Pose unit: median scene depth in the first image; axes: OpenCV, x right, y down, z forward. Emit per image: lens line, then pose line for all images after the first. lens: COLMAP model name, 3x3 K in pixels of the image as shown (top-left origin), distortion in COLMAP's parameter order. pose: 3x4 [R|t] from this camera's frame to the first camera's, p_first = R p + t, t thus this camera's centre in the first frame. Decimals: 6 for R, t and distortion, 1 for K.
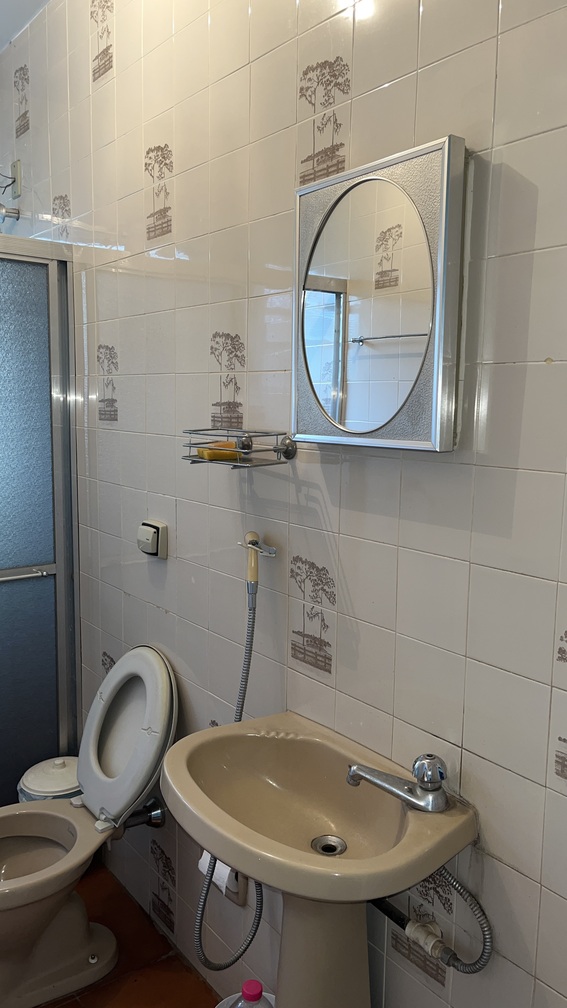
lens RADIAL K [[776.9, 0, 285.2], [0, 776.9, 510.7], [0, 0, 1]] dist [0.038813, -0.030184]
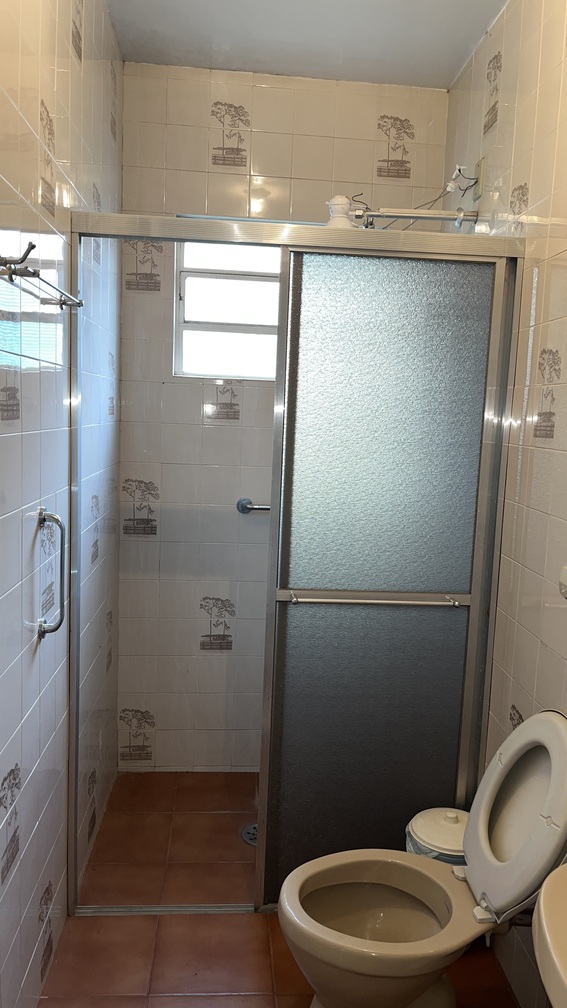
lens RADIAL K [[776.9, 0, 285.2], [0, 776.9, 510.7], [0, 0, 1]] dist [0.038813, -0.030184]
pose [[0.834482, 0.089294, -0.543752, 0.008316], [-0.106378, 0.994326, 0.000030, -0.005930], [0.540669, 0.057818, 0.839246, 0.129634]]
